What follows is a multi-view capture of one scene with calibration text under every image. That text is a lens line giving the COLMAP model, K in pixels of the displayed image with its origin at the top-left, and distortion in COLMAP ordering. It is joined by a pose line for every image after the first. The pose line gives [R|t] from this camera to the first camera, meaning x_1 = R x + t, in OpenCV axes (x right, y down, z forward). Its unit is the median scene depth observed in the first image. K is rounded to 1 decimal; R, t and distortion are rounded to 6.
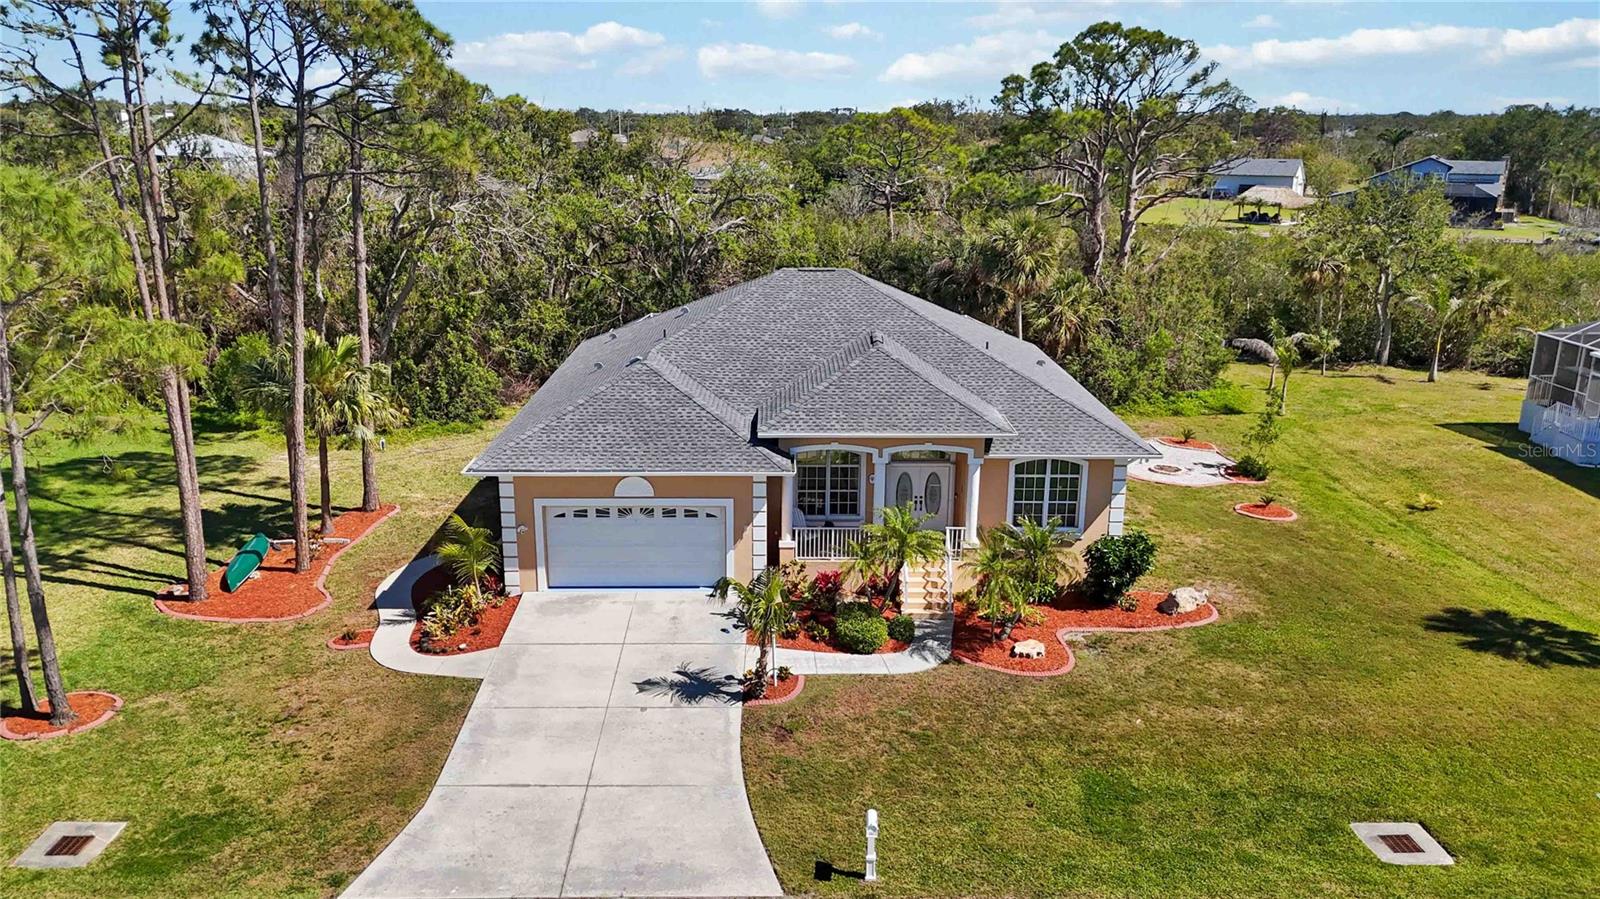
lens RADIAL K [[1186.3, 0, 800.0], [0, 1186.3, 449.5], [0, 0, 1]] dist [0.030895, -0.006769]
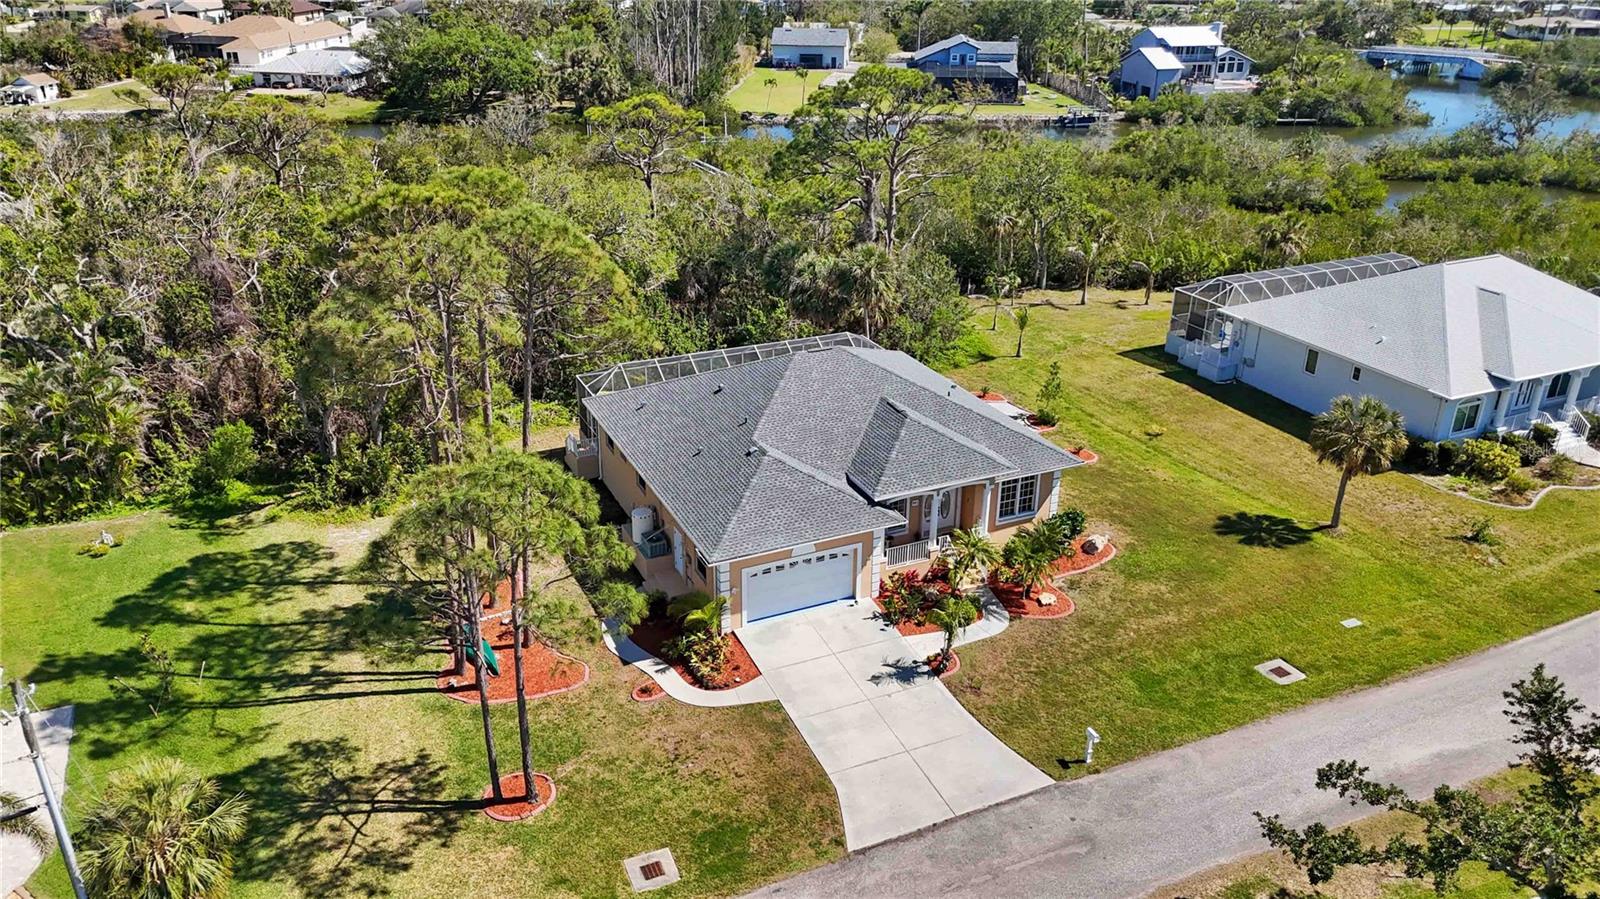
lens RADIAL K [[1177.0, 0, 800.0], [0, 1177.0, 449.5], [0, 0, 1]] dist [0.063385, -0.054327]
pose [[0.913161, -0.167863, 0.371428, -0.663114], [0.109290, 0.978727, 0.173636, -0.342549], [-0.392673, -0.117964, 0.912081, -0.330375]]
